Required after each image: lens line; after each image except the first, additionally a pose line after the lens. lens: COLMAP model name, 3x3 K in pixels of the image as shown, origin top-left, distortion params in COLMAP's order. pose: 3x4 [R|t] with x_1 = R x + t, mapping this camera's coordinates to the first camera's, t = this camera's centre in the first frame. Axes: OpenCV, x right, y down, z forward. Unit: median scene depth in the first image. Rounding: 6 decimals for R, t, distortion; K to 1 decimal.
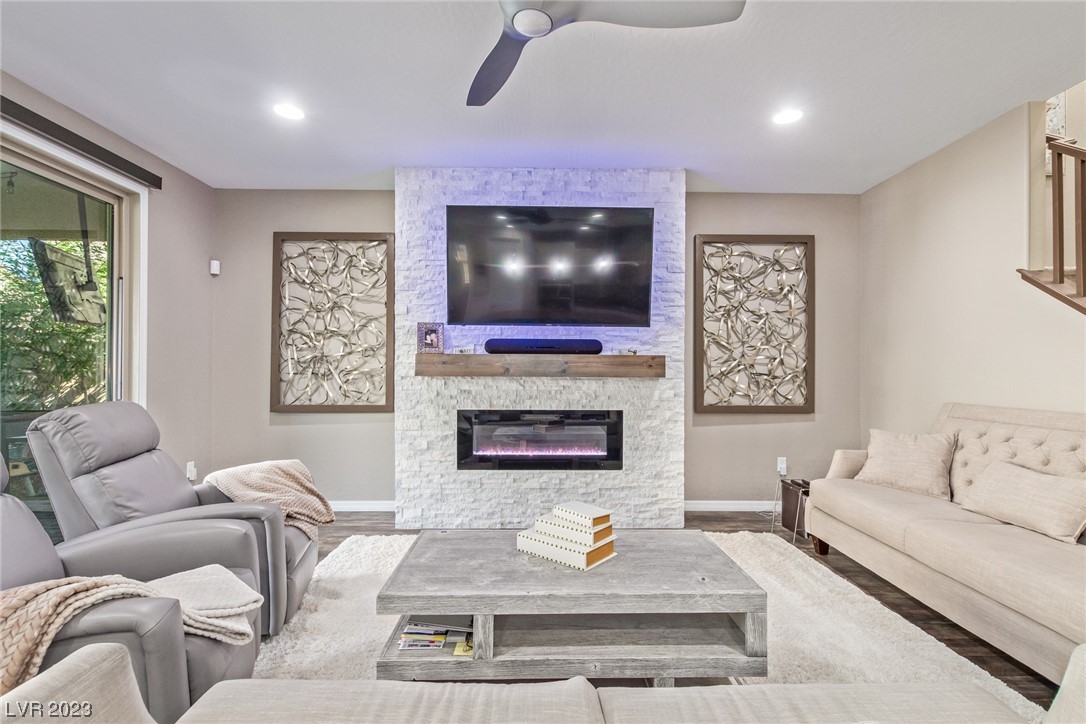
lens RADIAL K [[495.9, 0, 543.1], [0, 495.9, 369.4], [0, 0, 1]] dist [0.003726, 0.000092]
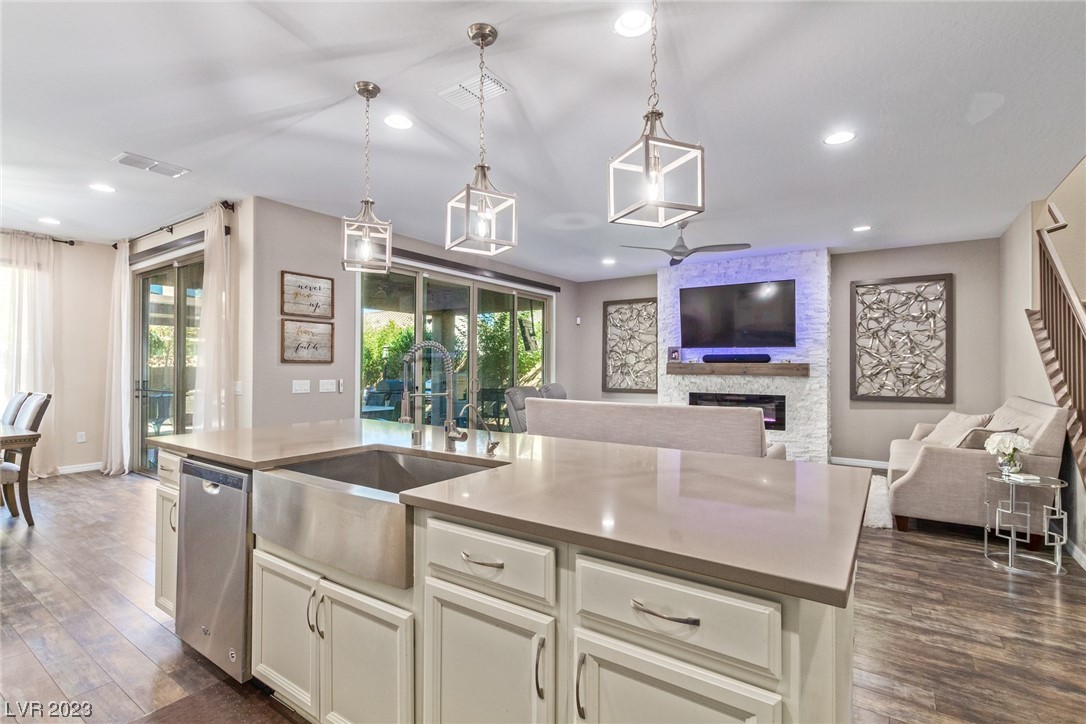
lens RADIAL K [[499.8, 0, 547.8], [0, 499.8, 365.2], [0, 0, 1]] dist [0.001059, -0.000640]
pose [[0.818356, -0.002271, -0.574707, 0.476548], [0.003863, 0.999991, 0.001550, -0.026740], [0.574699, -0.003488, 0.818358, -0.858916]]
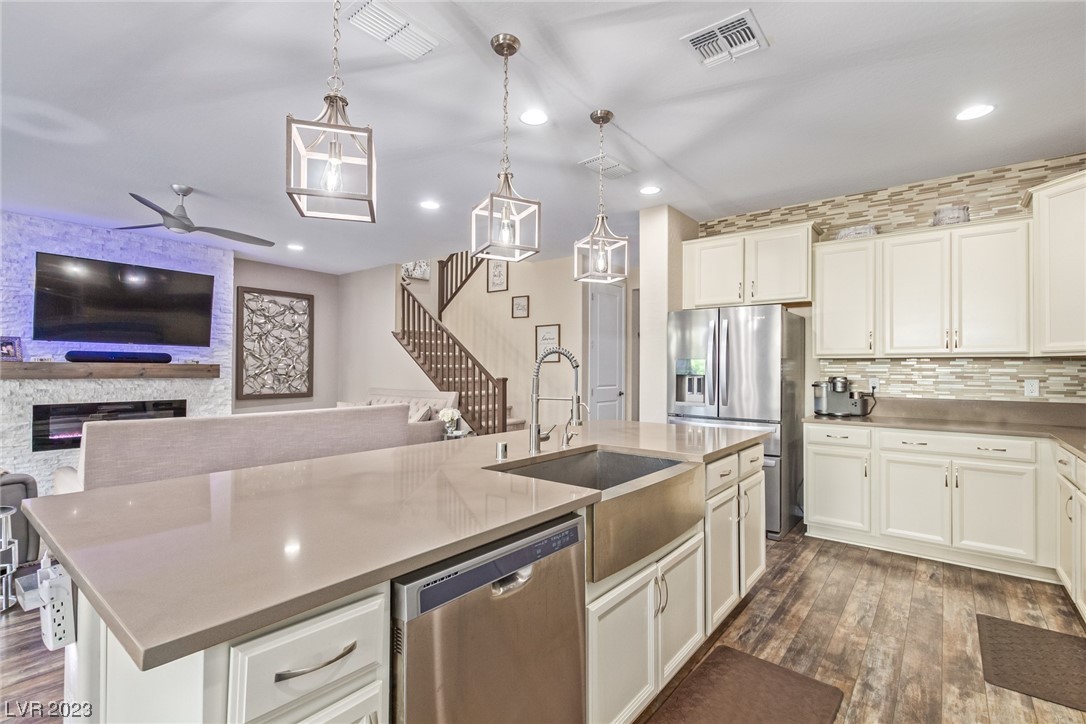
lens RADIAL K [[499.8, 0, 547.8], [0, 499.8, 365.2], [0, 0, 1]] dist [0.001059, -0.000640]
pose [[0.628689, 0.006318, 0.777631, -0.340070], [-0.008772, 0.999961, -0.001033, -0.031734], [-0.777608, -0.006172, 0.628720, -0.841102]]
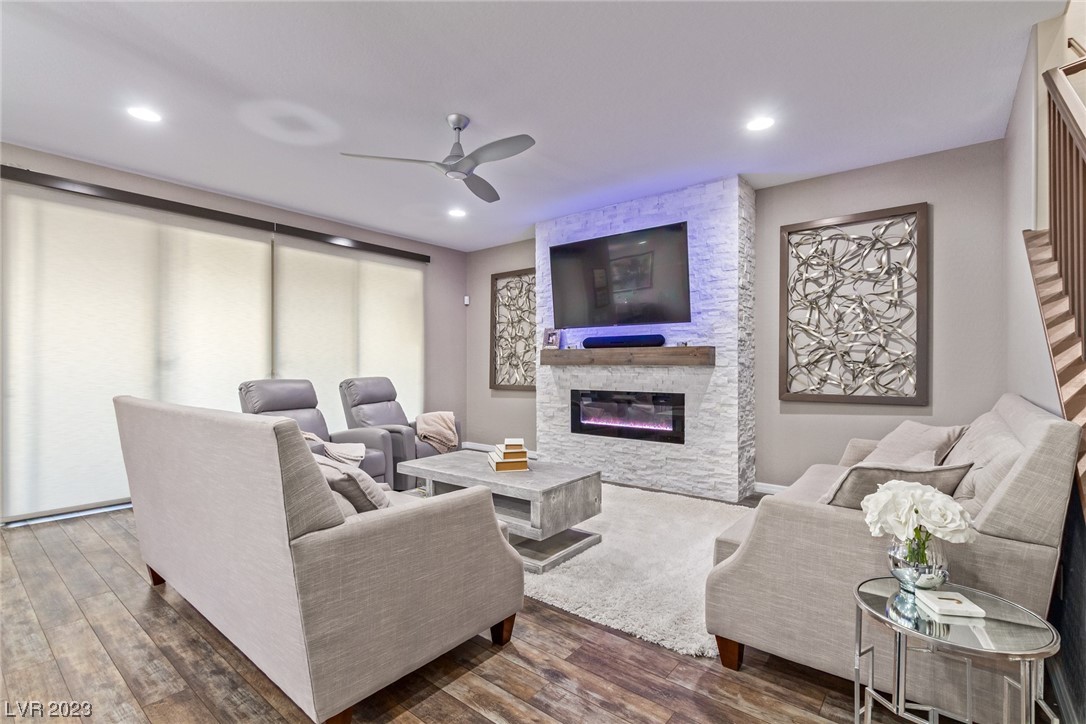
lens RADIAL K [[493.8, 0, 550.0], [0, 493.8, 369.2], [0, 0, 1]] dist [0.000963, 0.000428]
pose [[0.773902, 0.000084, -0.633305, 0.654048], [0.006850, 0.999940, 0.008503, 0.012371], [0.633268, -0.010918, 0.773855, -0.106398]]
